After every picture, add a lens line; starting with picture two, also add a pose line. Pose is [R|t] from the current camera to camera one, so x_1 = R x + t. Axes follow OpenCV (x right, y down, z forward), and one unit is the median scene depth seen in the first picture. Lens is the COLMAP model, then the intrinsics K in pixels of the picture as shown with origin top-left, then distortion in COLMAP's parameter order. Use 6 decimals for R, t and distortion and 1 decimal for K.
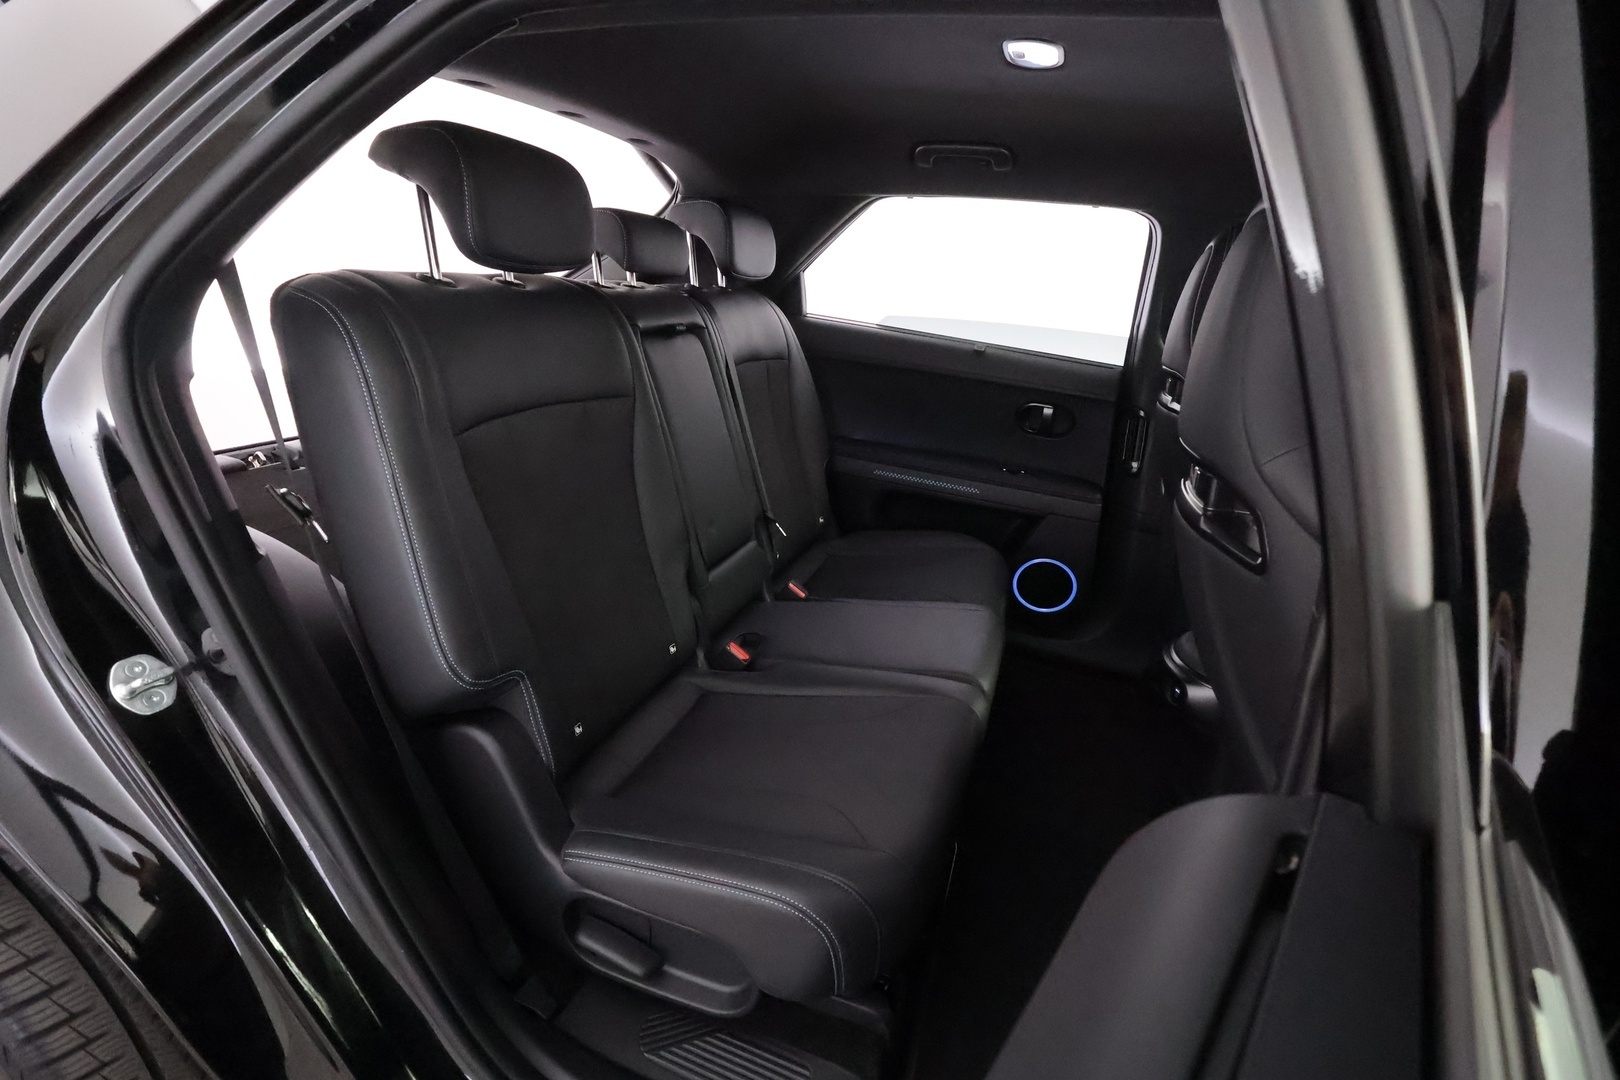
lens RADIAL K [[760.7, 0, 811.7], [0, 760.7, 544.5], [0, 0, 1]] dist [0.004932, 0.002458]
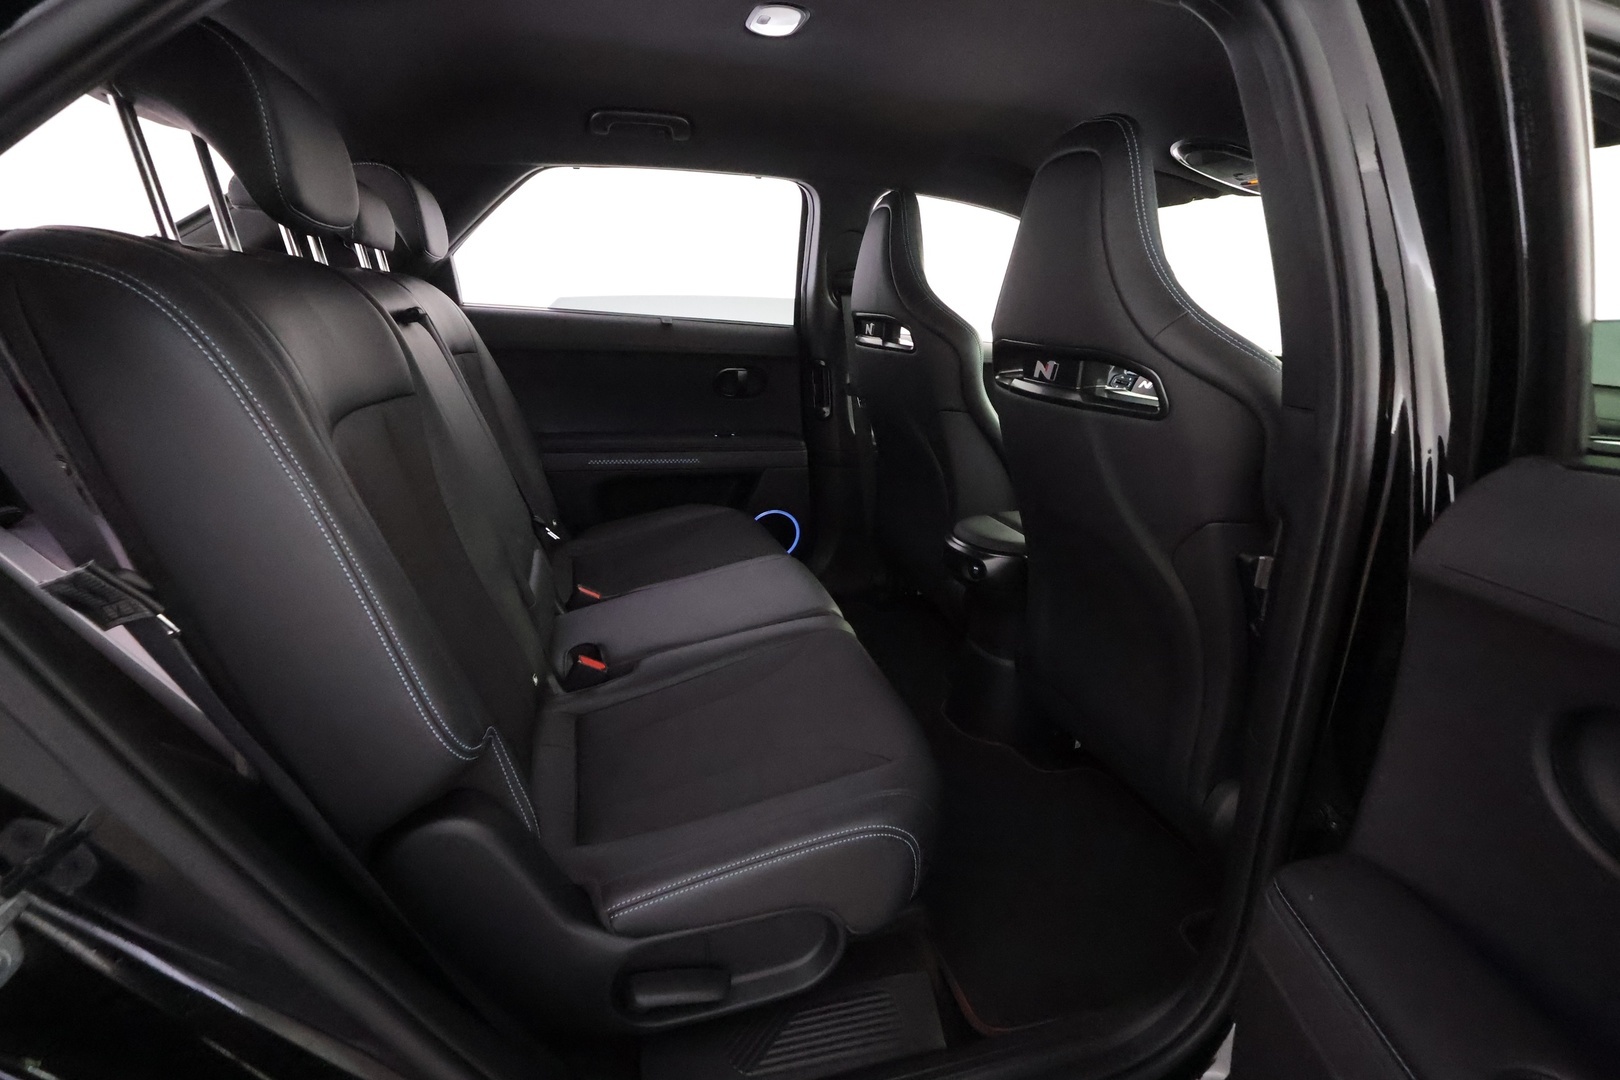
lens RADIAL K [[760.7, 0, 811.7], [0, 760.7, 544.5], [0, 0, 1]] dist [0.004932, 0.002458]
pose [[0.812509, -0.246294, 0.528363, -0.268416], [0.246712, 0.966475, 0.071128, 0.004323], [-0.528169, 0.072561, 0.846034, 0.077425]]
